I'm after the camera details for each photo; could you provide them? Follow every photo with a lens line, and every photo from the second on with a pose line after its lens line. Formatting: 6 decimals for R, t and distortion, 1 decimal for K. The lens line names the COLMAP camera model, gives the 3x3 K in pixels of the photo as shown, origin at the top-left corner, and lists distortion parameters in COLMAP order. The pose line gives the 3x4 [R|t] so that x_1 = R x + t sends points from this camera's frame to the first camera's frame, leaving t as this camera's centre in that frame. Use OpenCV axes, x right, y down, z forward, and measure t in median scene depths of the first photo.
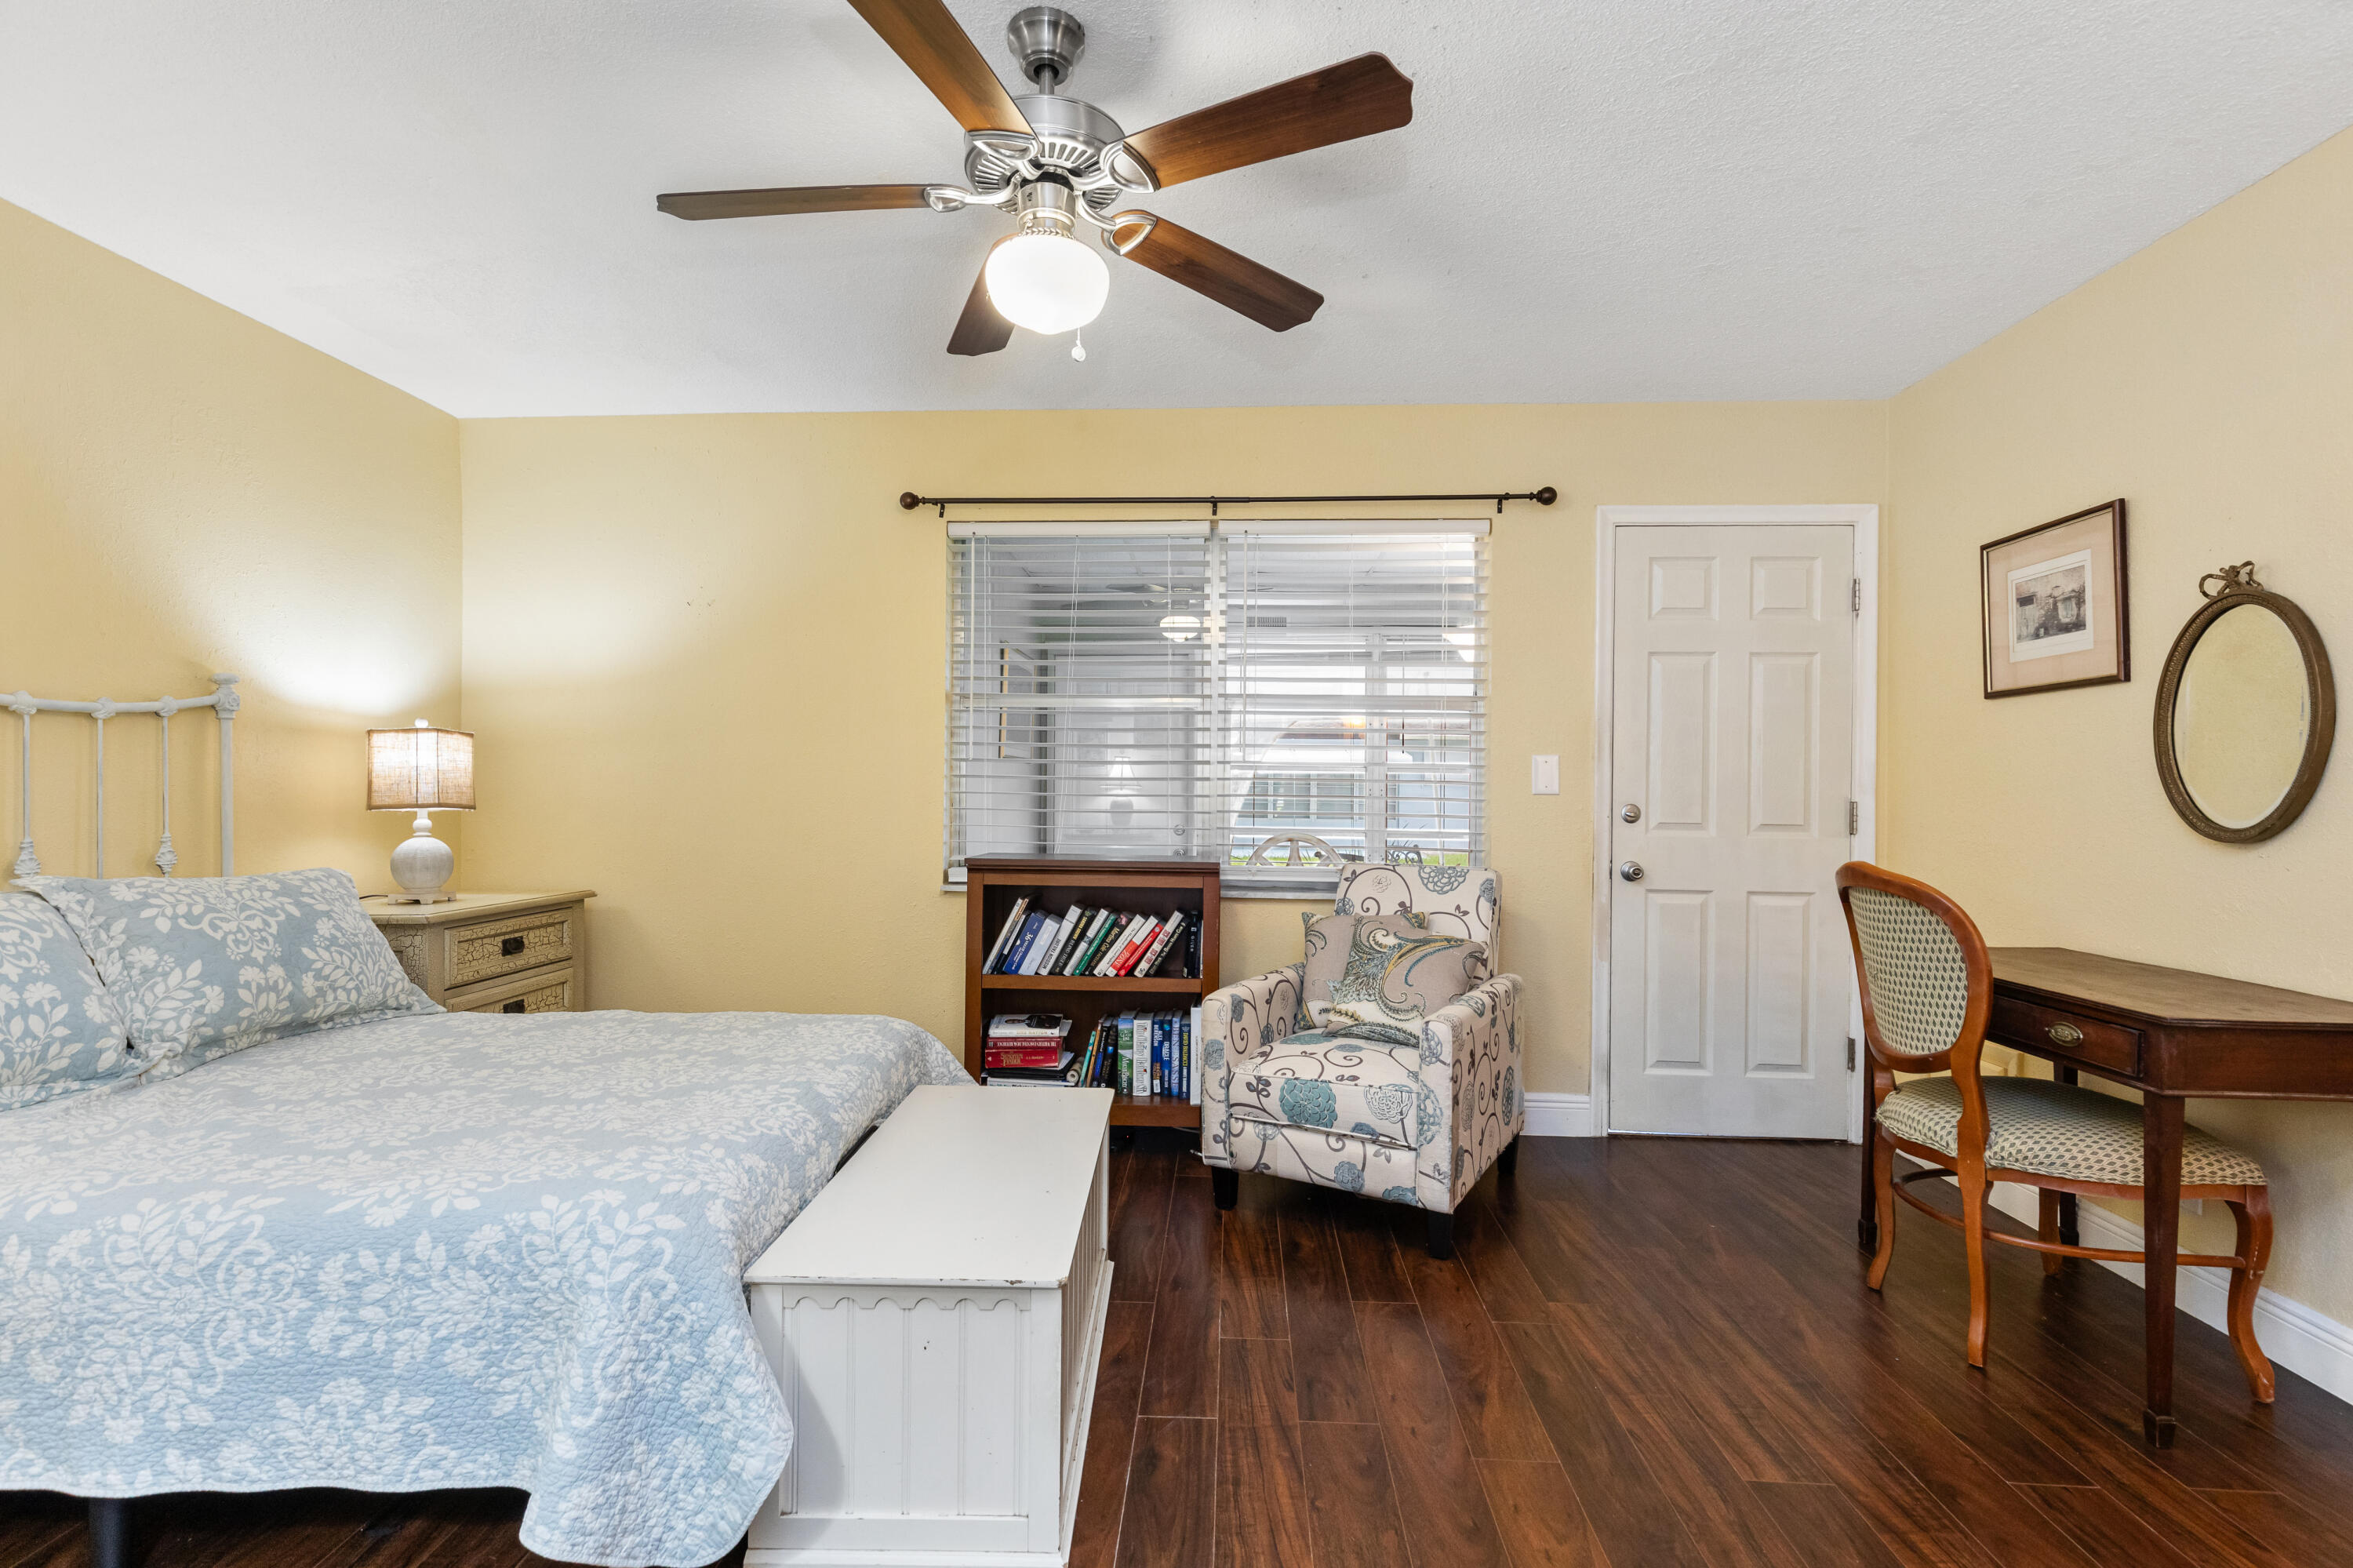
lens RADIAL K [[1065.5, 0, 1164.0], [0, 1065.5, 783.0], [0, 0, 1]] dist [0.007303, -0.001730]
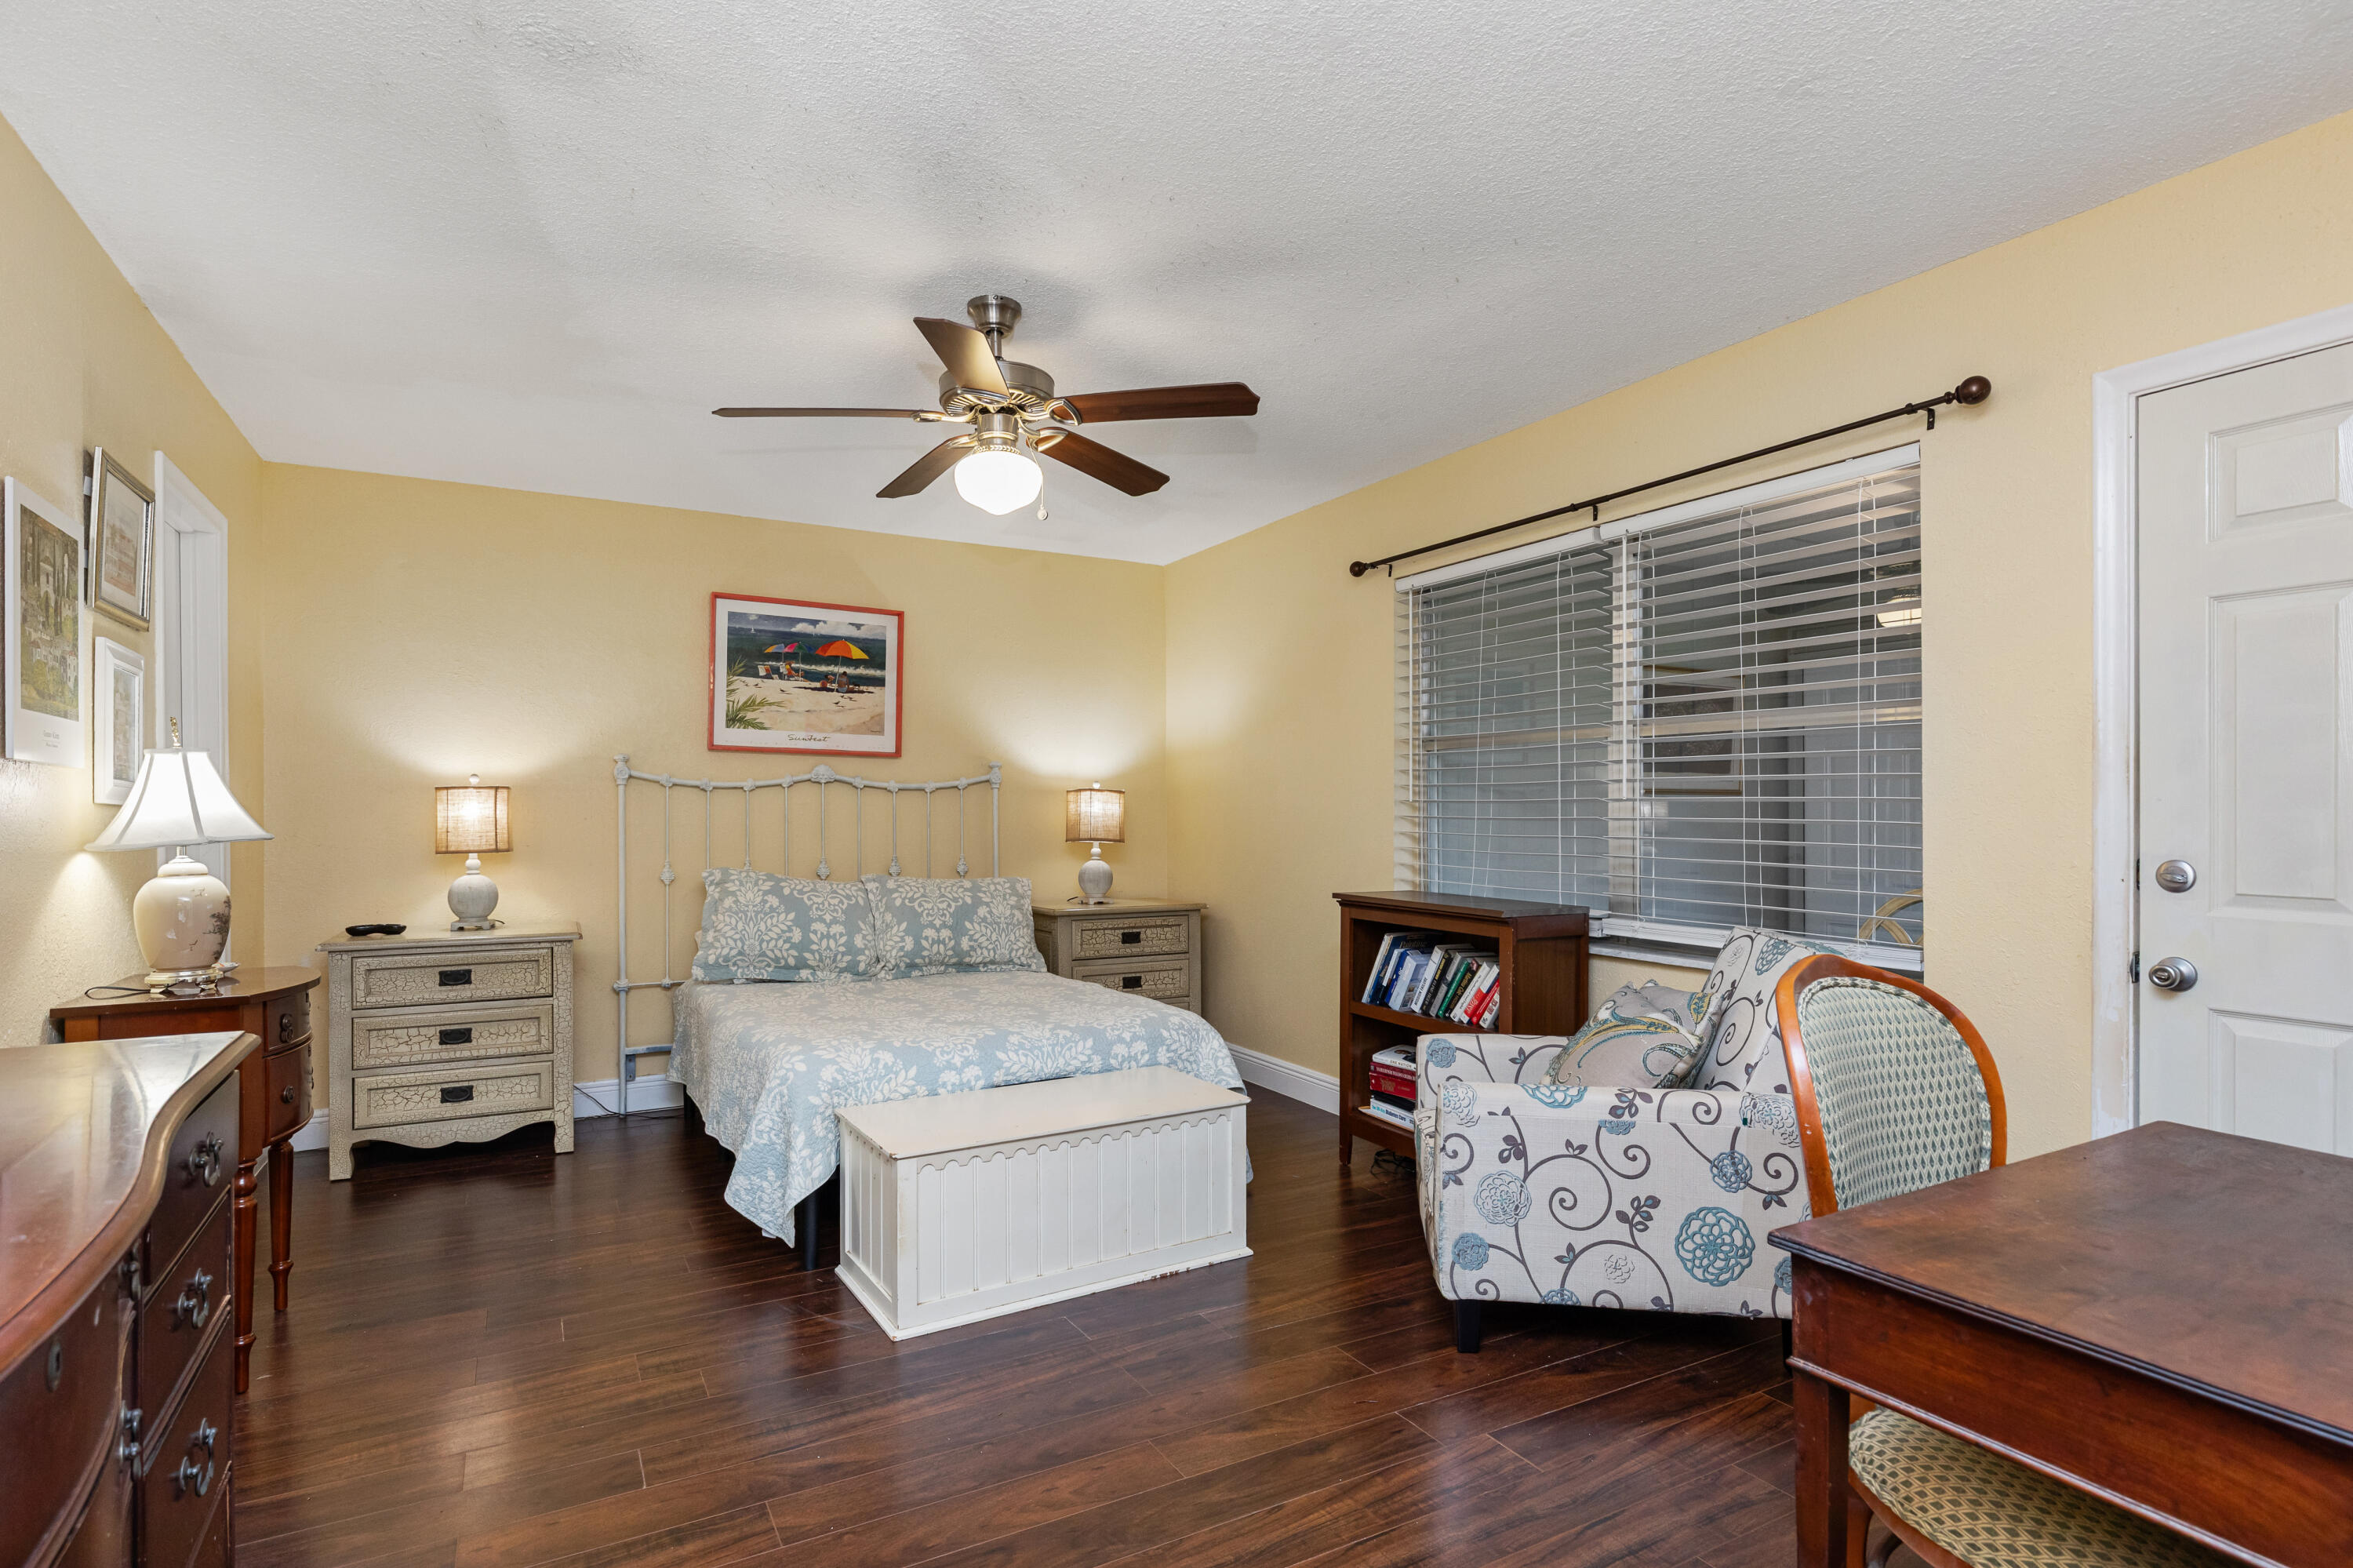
lens RADIAL K [[1176.8, 0, 1168.8], [0, 1176.8, 798.5], [0, 0, 1]] dist [-0.013356, 0.000293]
pose [[0.525255, -0.016386, -0.850787, 0.915312], [0.012251, 0.999857, -0.011694, -0.018197], [0.850857, -0.004281, 0.525380, 0.252442]]
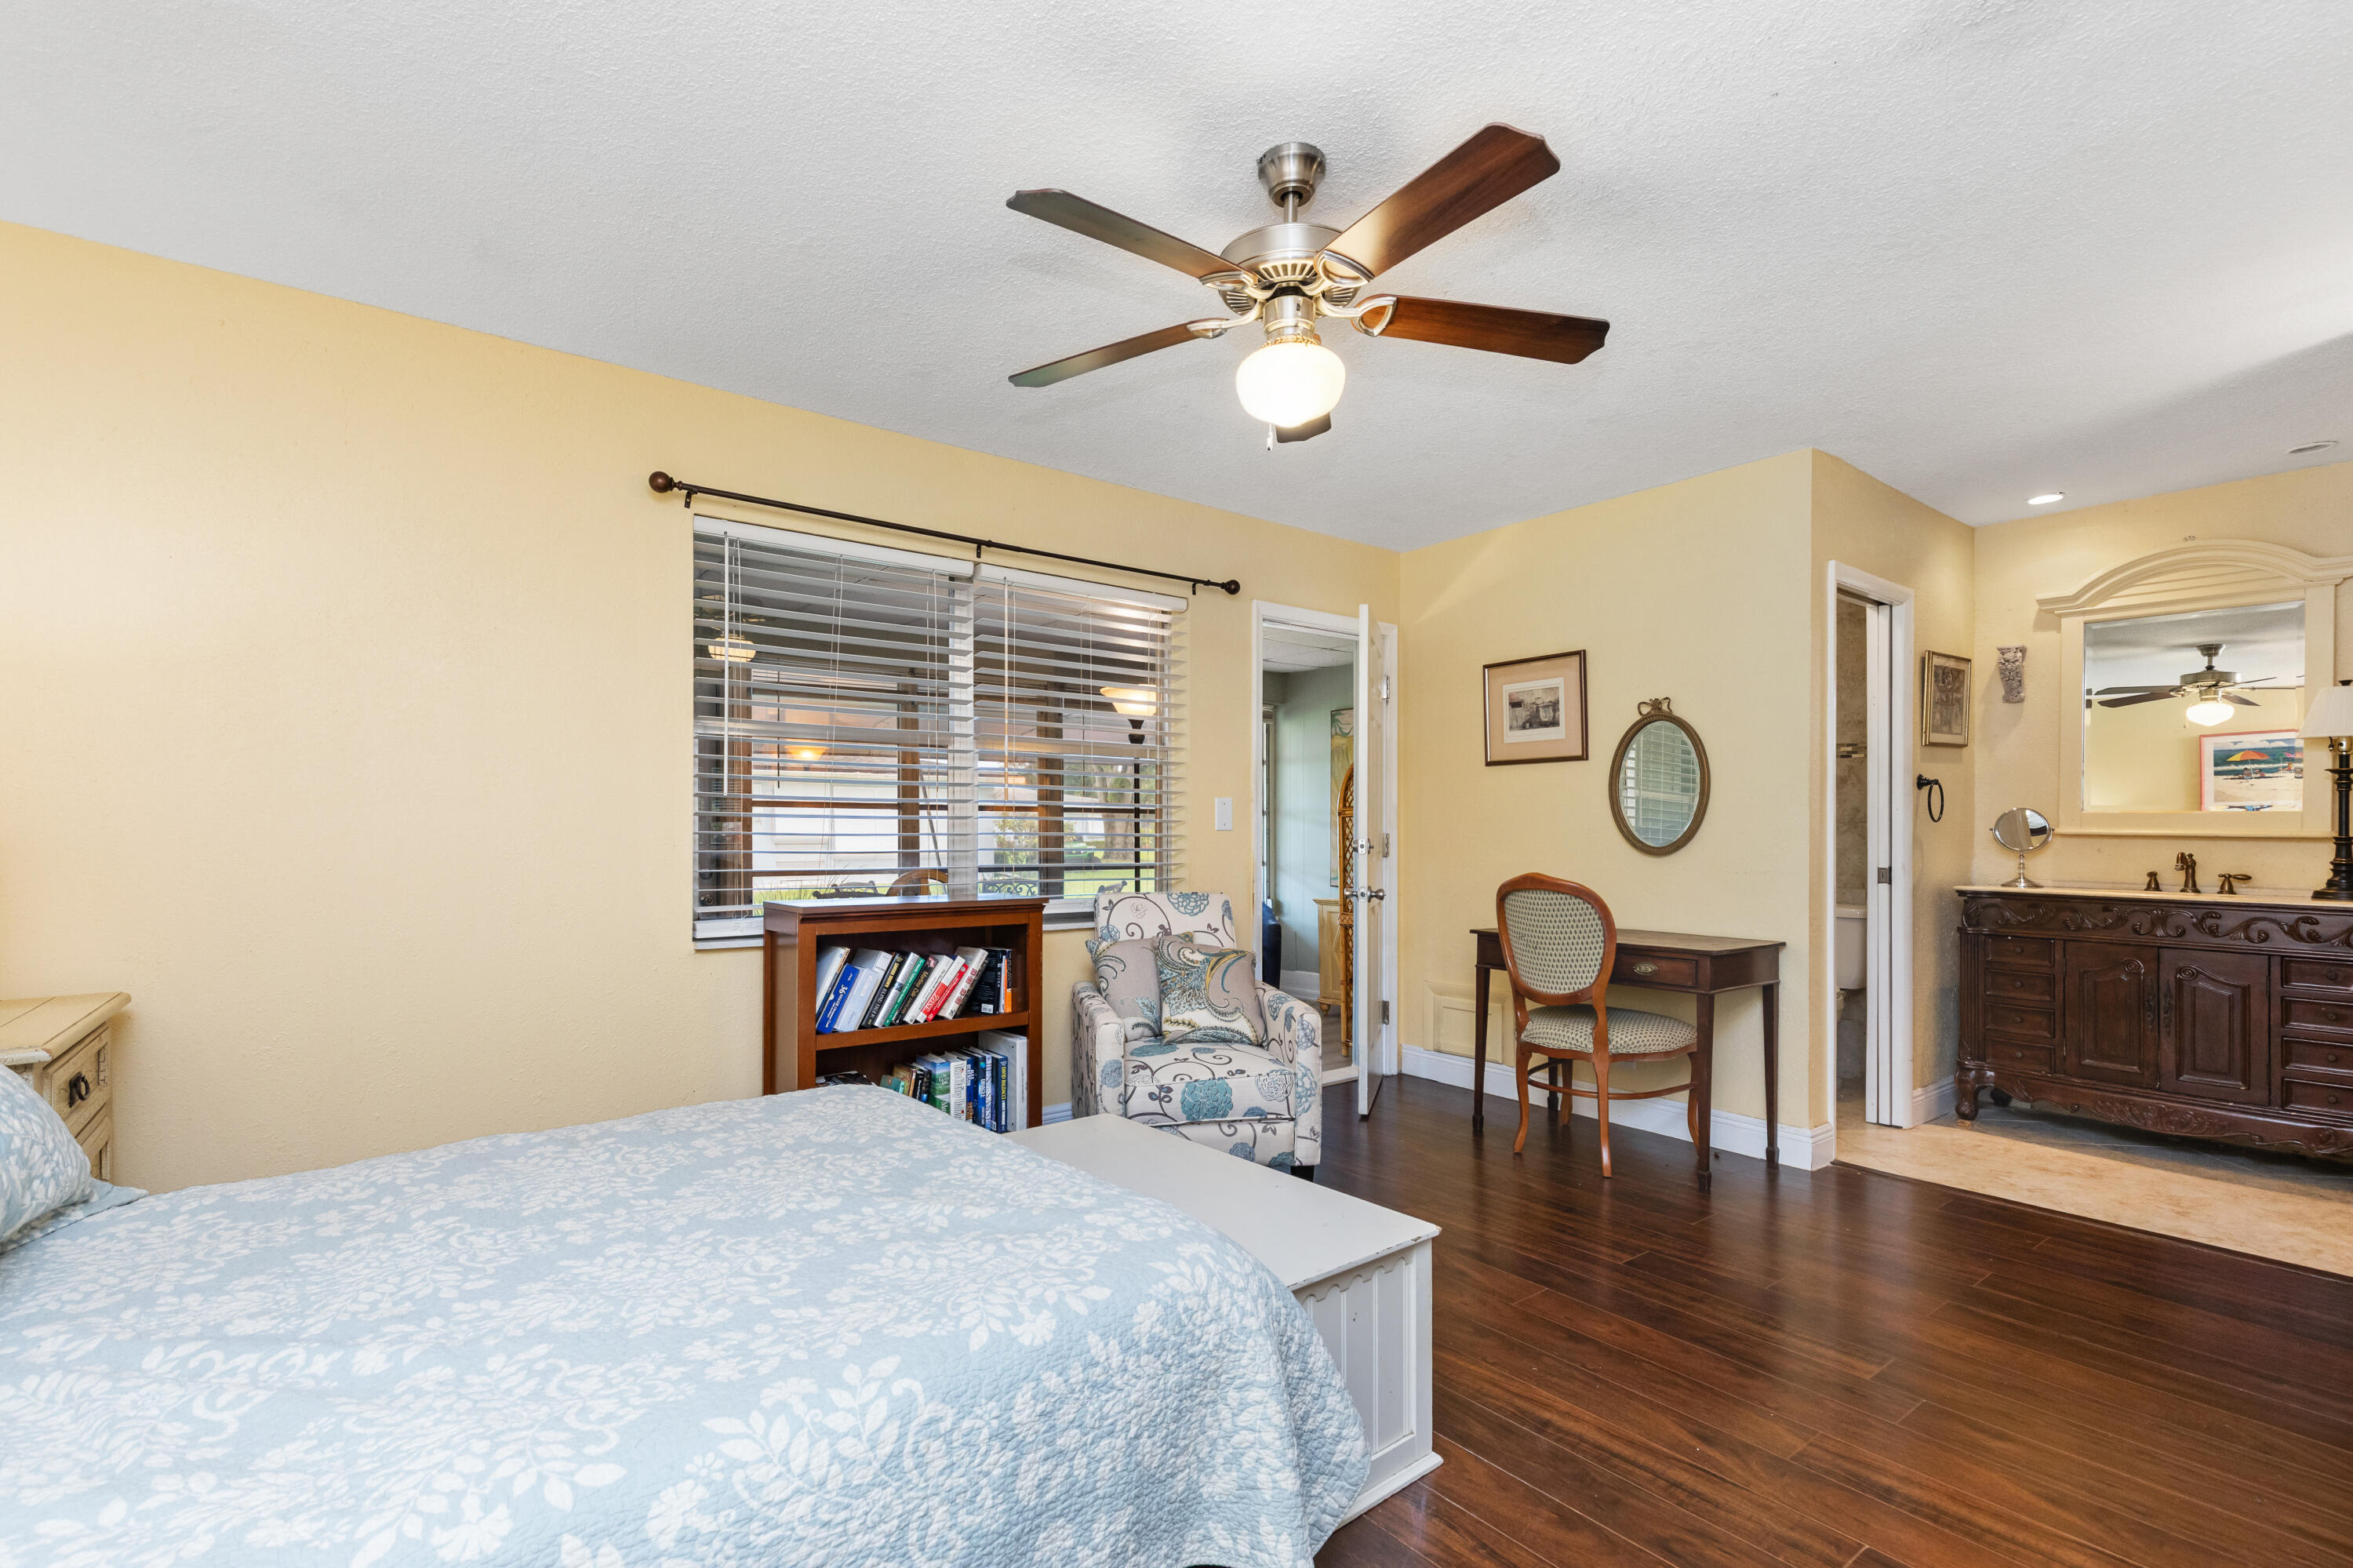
lens RADIAL K [[1065.5, 0, 1166.9], [0, 1065.5, 818.2], [0, 0, 1]] dist [0.007303, -0.001730]
pose [[0.763416, 0.000628, 0.645907, -0.630933], [-0.000247, 1.000000, -0.000679, -0.003014], [-0.645907, 0.000359, 0.763416, 0.147069]]
